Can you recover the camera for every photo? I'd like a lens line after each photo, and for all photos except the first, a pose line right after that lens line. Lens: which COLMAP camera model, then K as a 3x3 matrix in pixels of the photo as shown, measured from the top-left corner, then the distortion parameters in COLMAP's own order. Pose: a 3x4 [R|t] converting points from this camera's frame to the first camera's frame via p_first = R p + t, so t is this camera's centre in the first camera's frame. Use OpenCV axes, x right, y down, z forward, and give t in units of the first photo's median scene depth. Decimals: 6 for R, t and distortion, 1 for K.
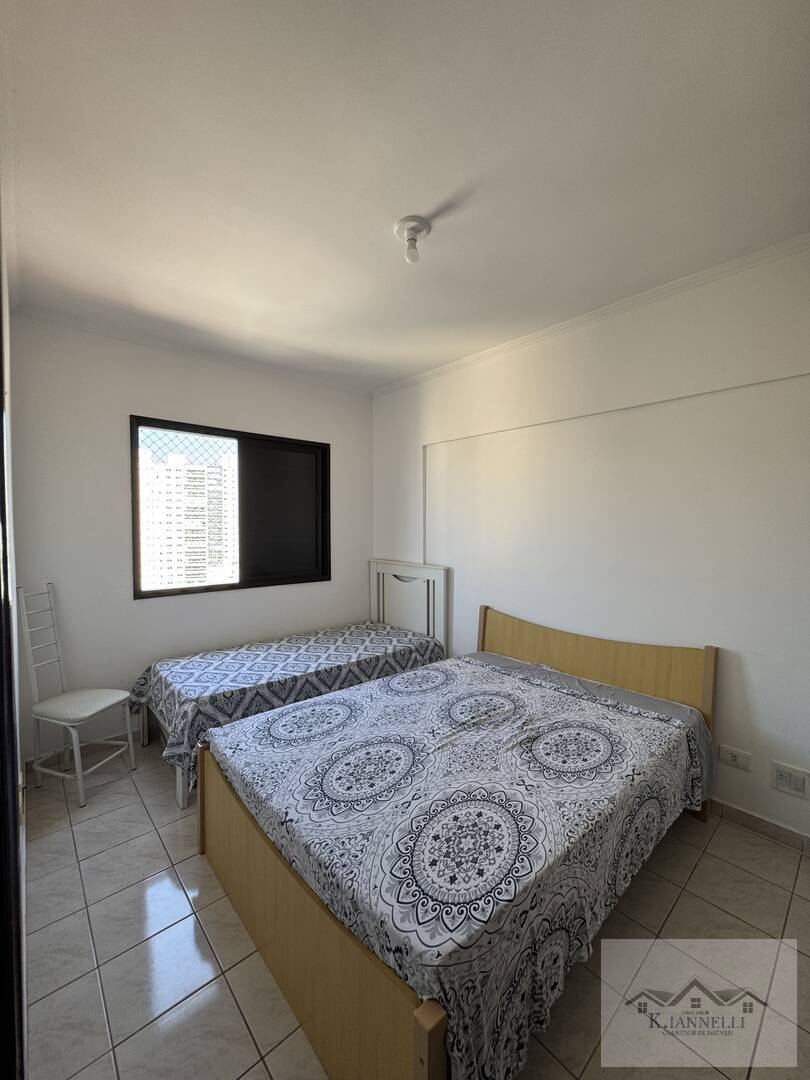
lens RADIAL K [[431.4, 0, 403.2], [0, 431.4, 539.7], [0, 0, 1]] dist [-0.001414, 0.000771]
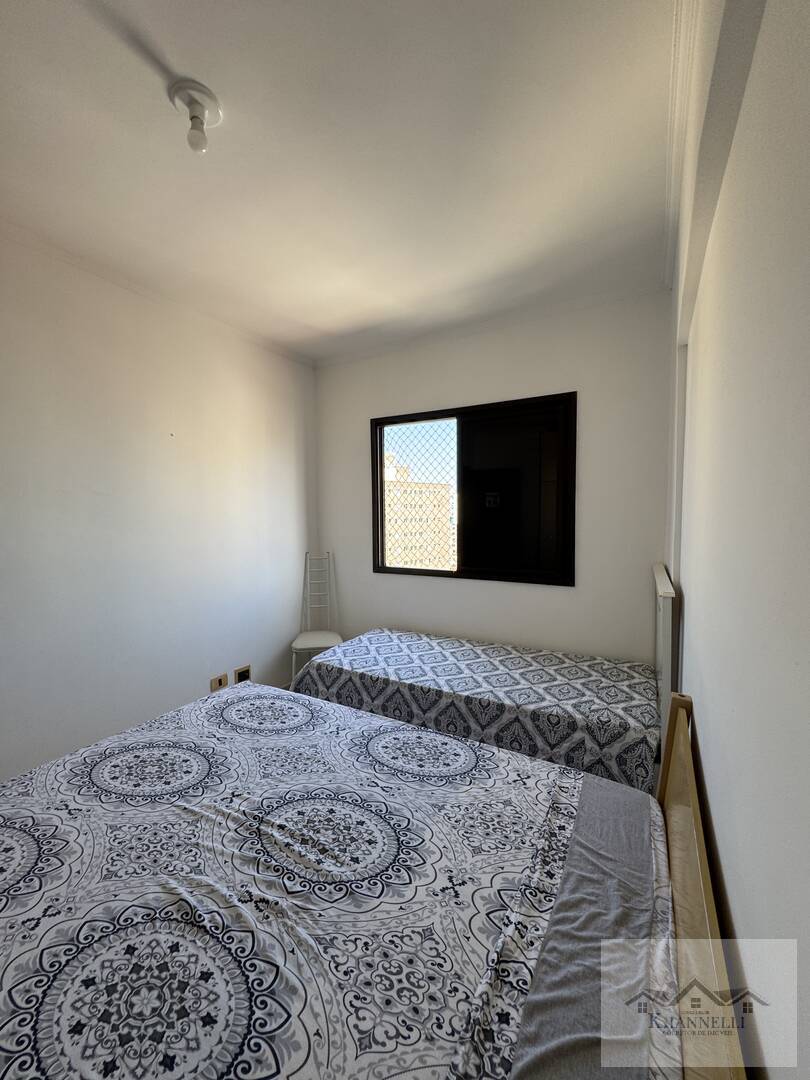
lens RADIAL K [[431.4, 0, 406.5], [0, 431.4, 538.7], [0, 0, 1]] dist [-0.001414, 0.000771]
pose [[0.332275, 0.050698, -0.941819, 0.566793], [-0.025407, 0.998673, 0.044795, -0.012571], [0.942840, 0.009045, 0.333122, 0.715581]]
